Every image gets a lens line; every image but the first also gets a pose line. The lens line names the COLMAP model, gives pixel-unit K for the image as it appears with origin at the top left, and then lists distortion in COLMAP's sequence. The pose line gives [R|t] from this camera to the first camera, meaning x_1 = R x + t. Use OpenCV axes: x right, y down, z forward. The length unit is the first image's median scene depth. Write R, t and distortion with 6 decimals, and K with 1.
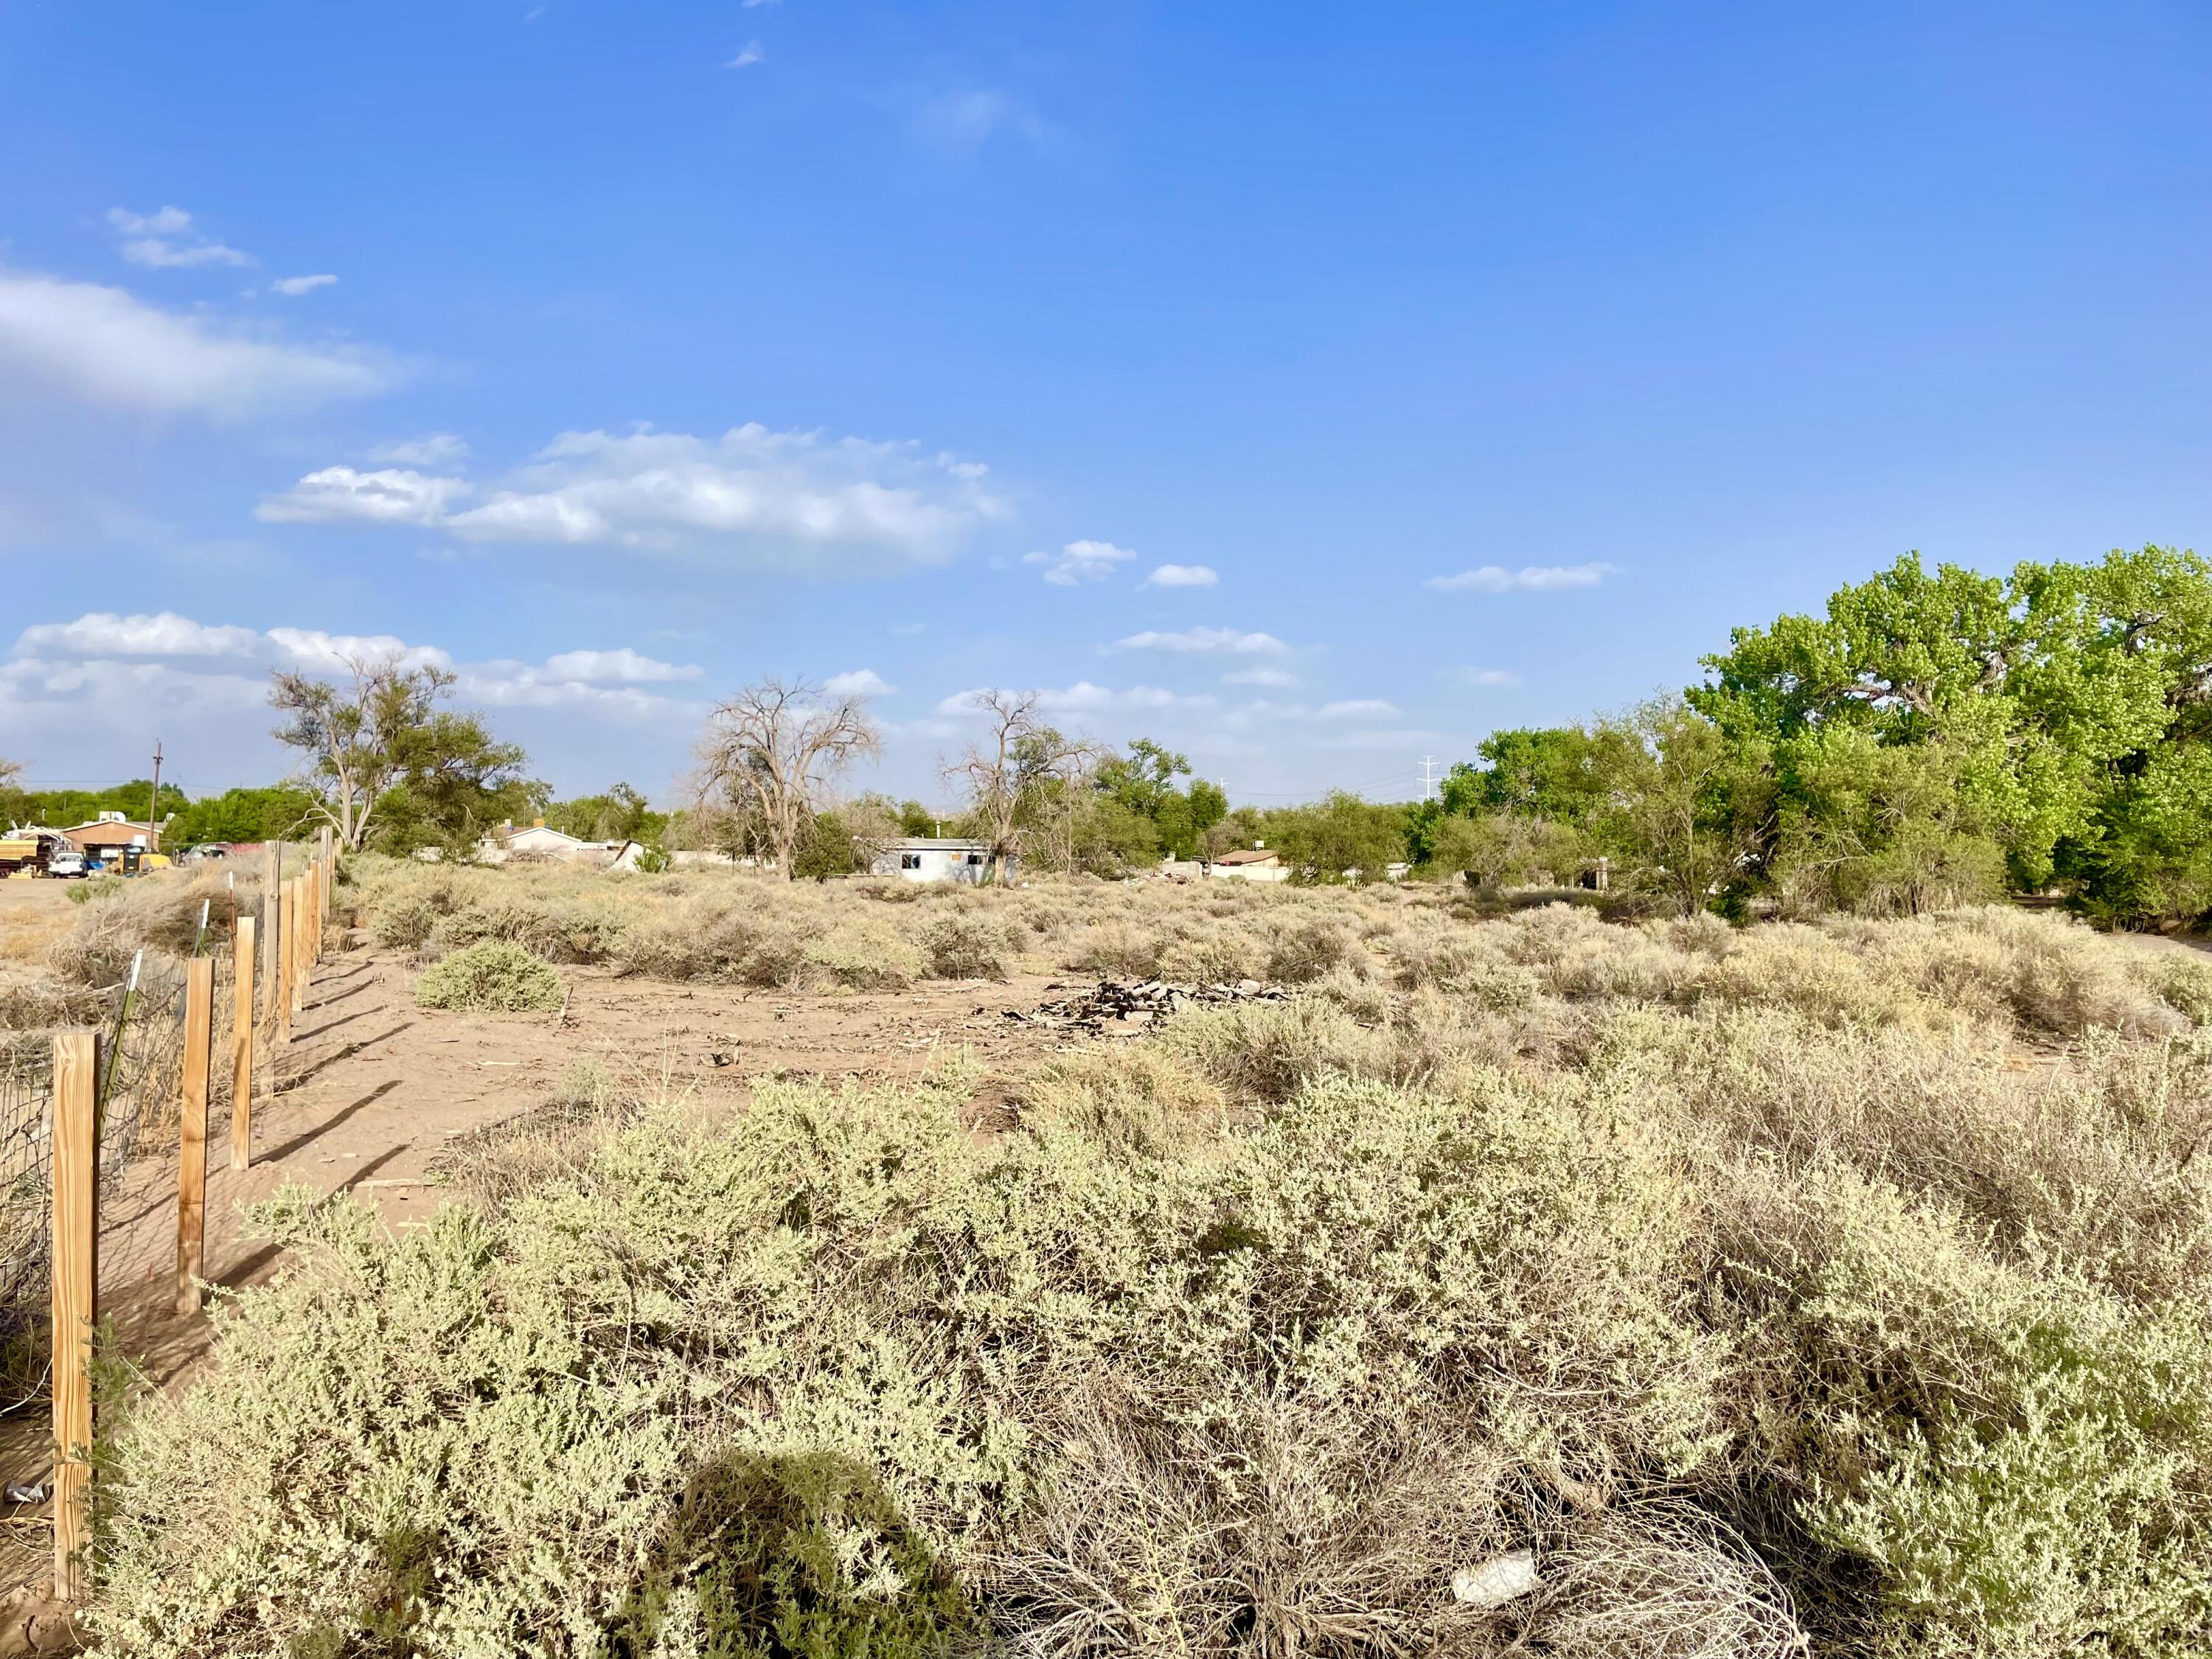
lens RADIAL K [[1652.3, 0, 1106.0], [0, 1652.3, 829.5], [0, 0, 1]] dist [0.084368, -0.098626]
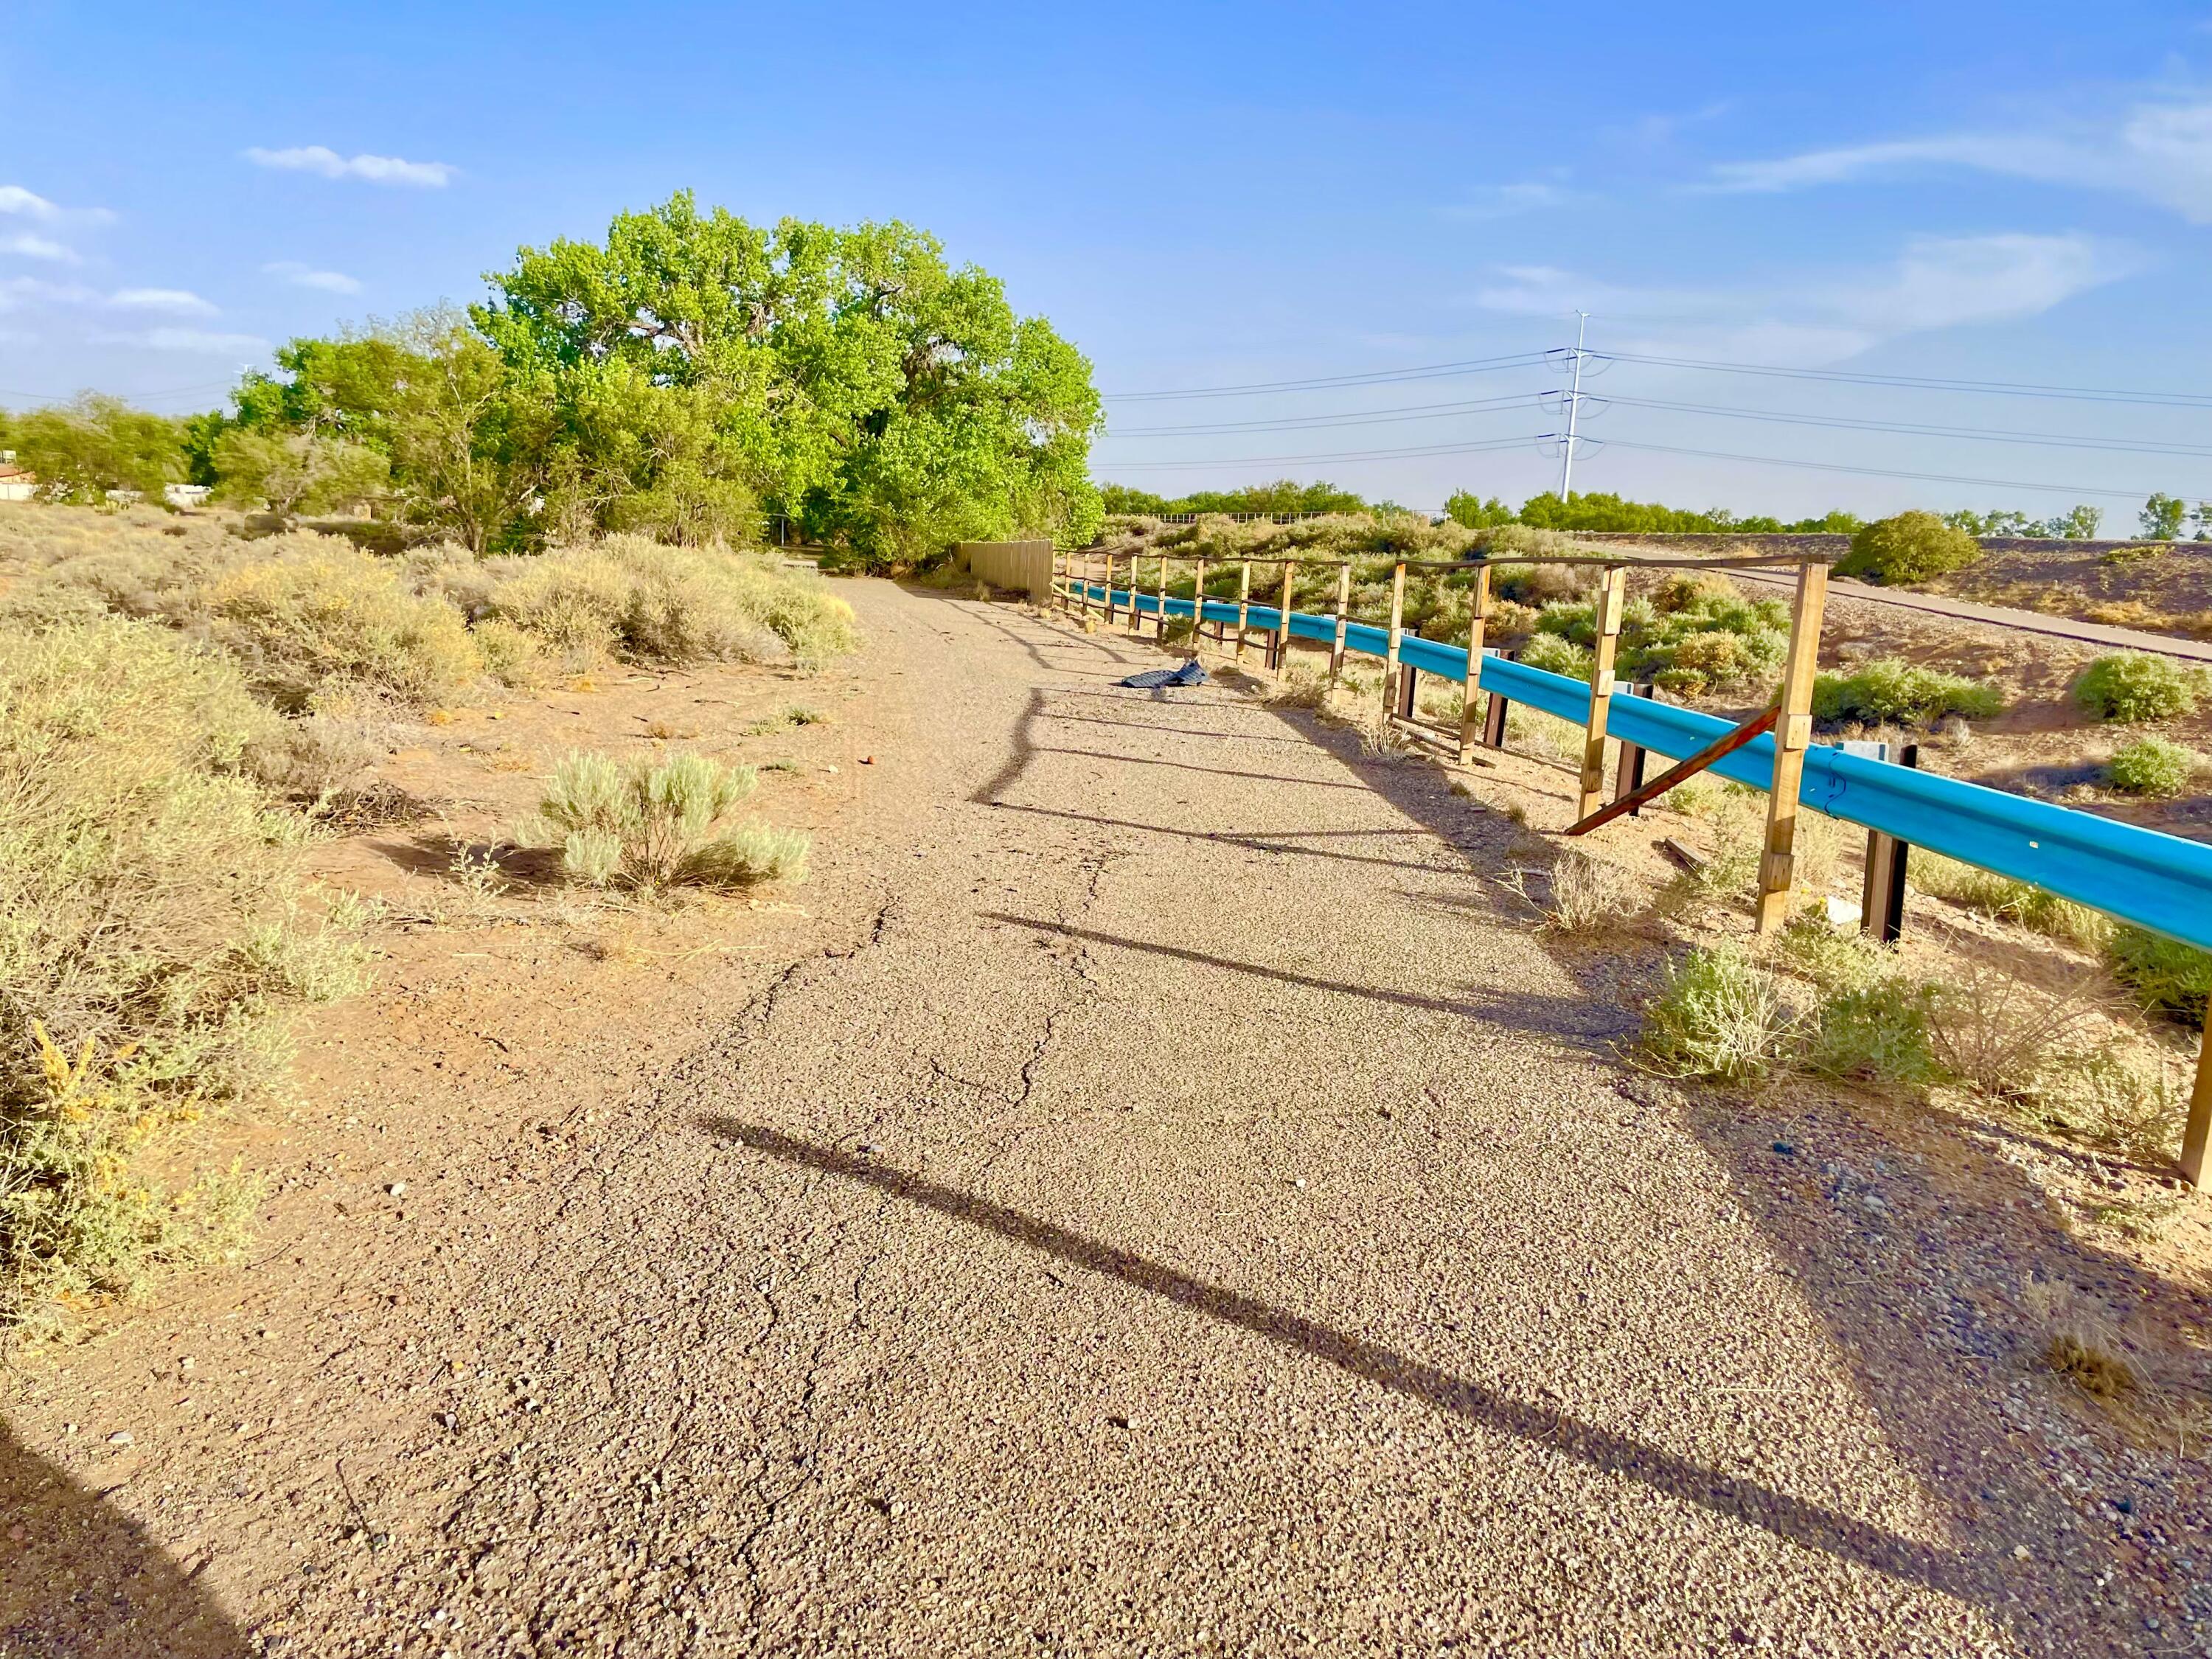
lens RADIAL K [[1652.3, 0, 1106.0], [0, 1652.3, 829.5], [0, 0, 1]] dist [0.084368, -0.098626]
pose [[0.796959, -0.075243, 0.599328, 0.049840], [-0.052886, 0.979709, 0.193323, 0.003361], [-0.601713, -0.185767, 0.776809, -0.002222]]
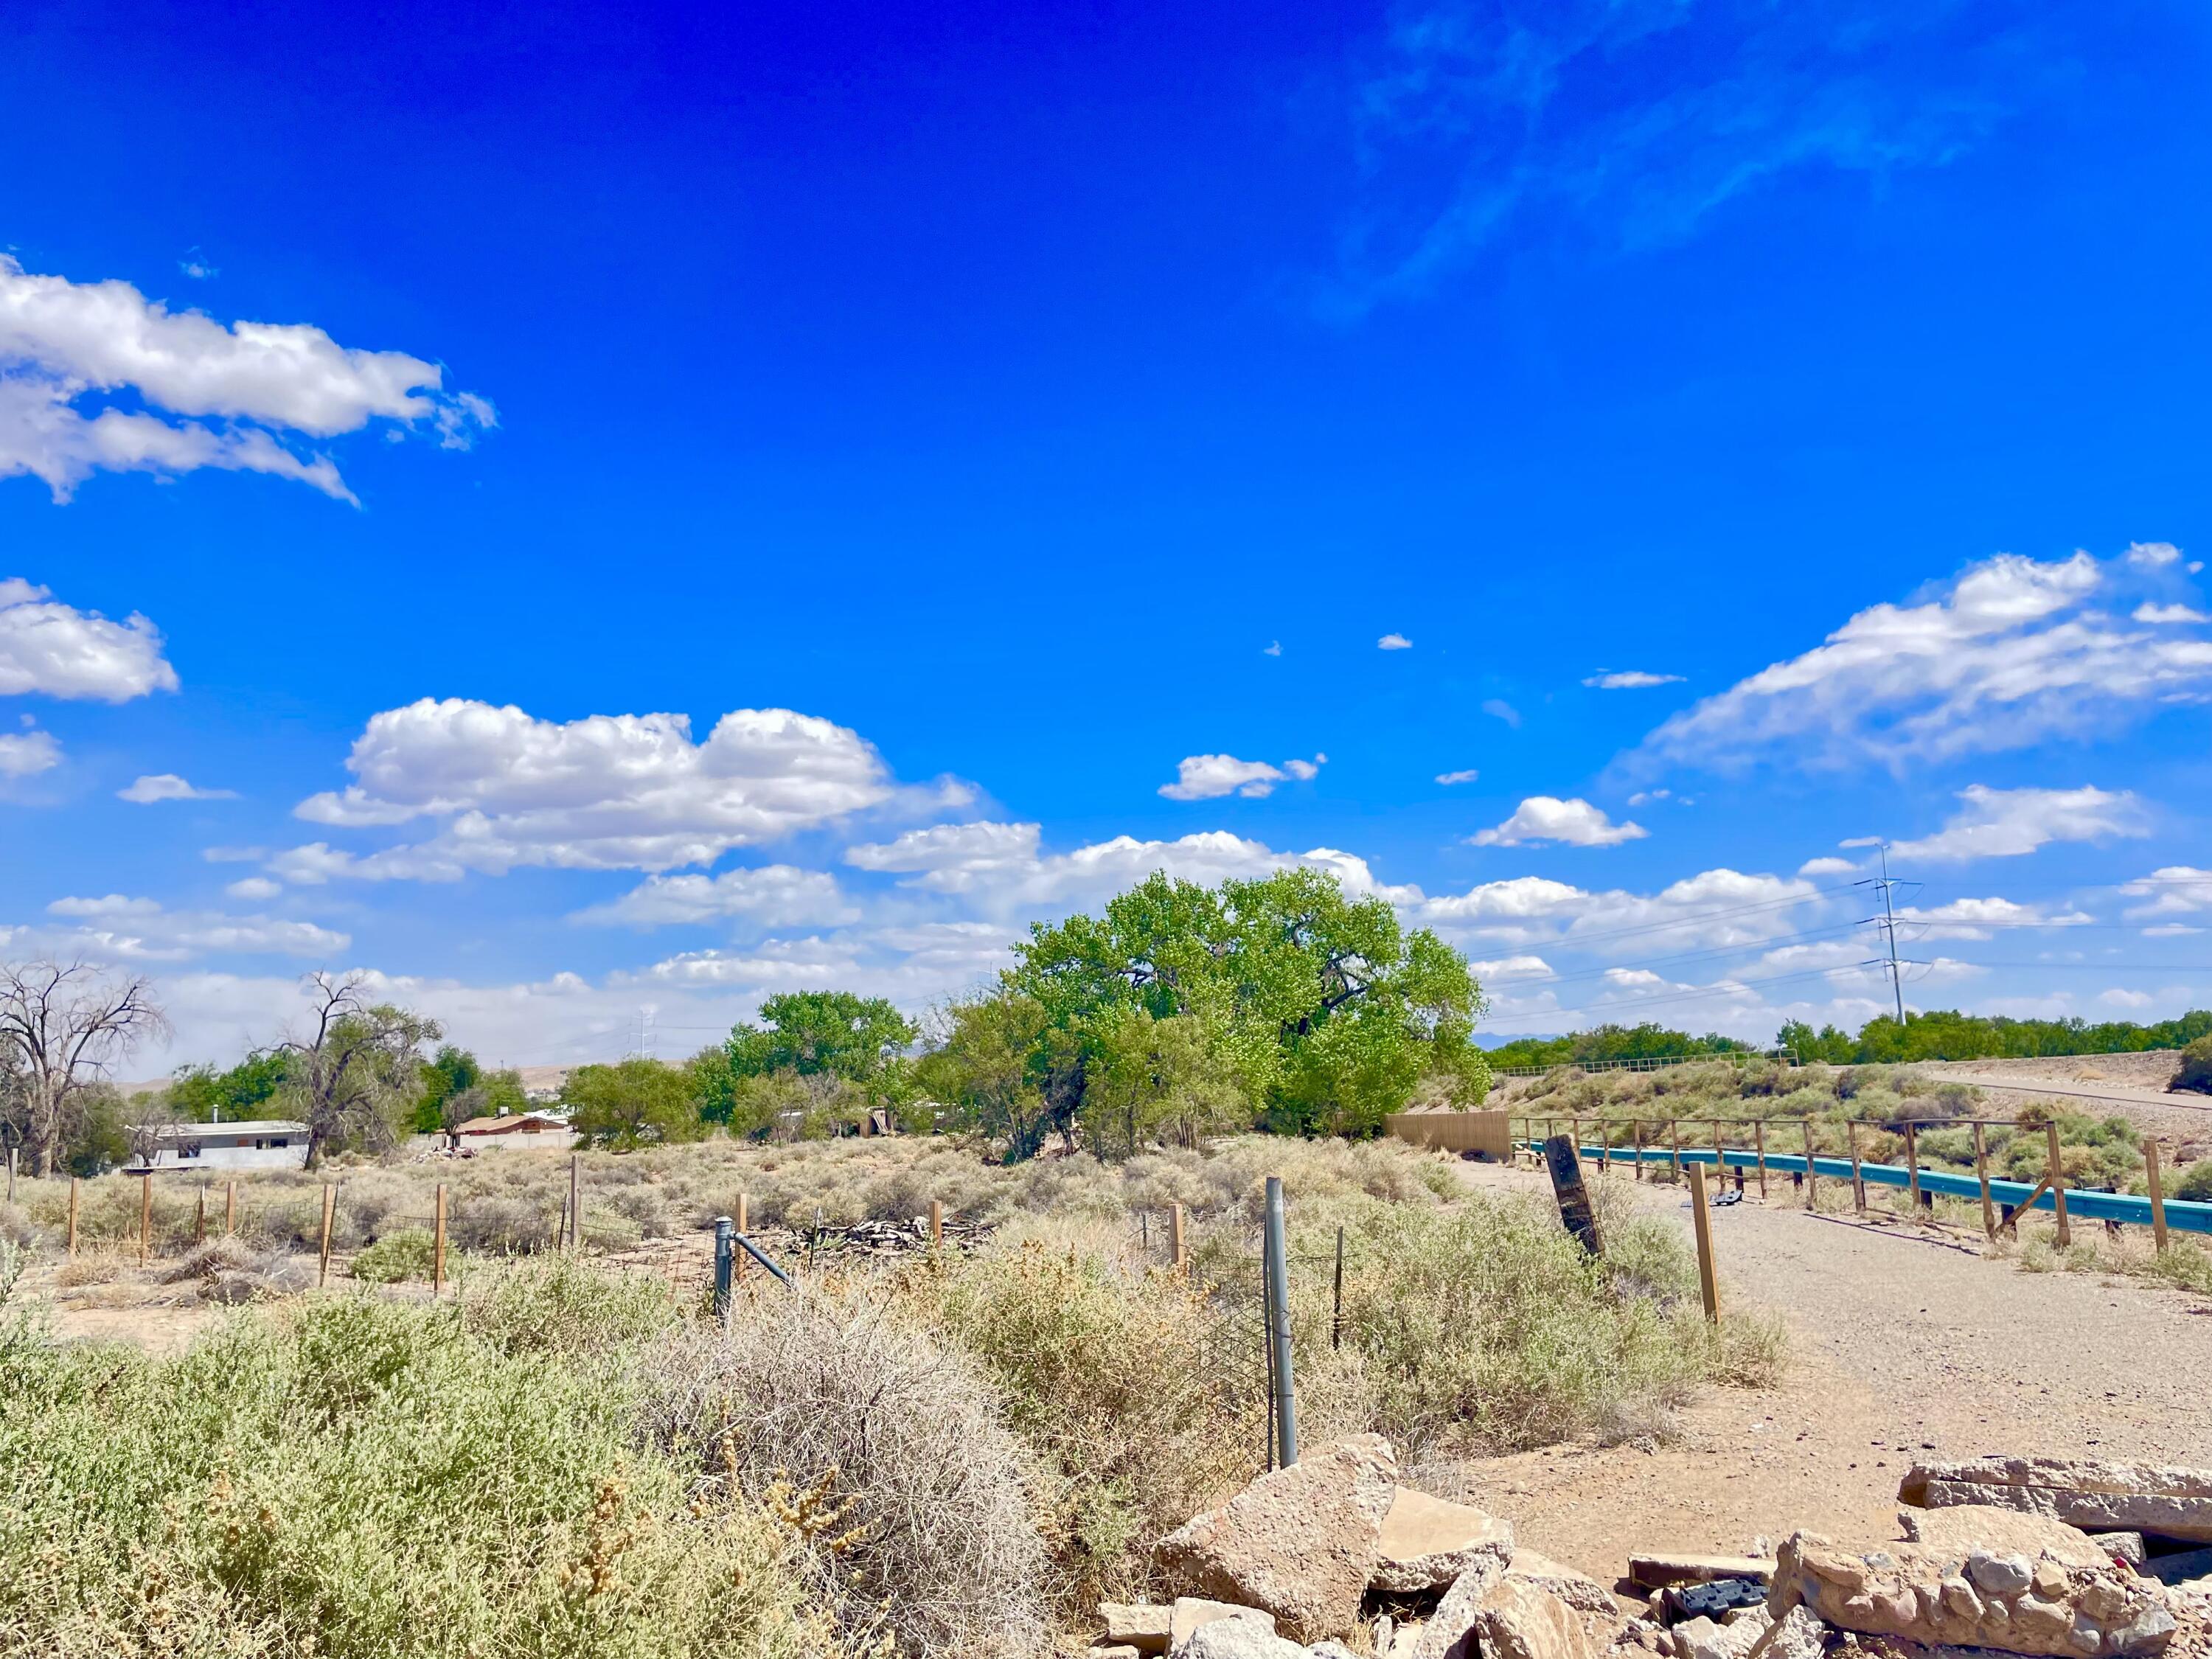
lens RADIAL K [[1683.6, 0, 1110.9], [0, 1683.6, 802.5], [0, 0, 1]] dist [0.079574, -0.109733]
pose [[0.886181, 0.039489, 0.461654, -0.176073], [0.035643, 0.987599, -0.152896, -0.013275], [-0.461967, 0.151948, 0.873784, -0.165079]]
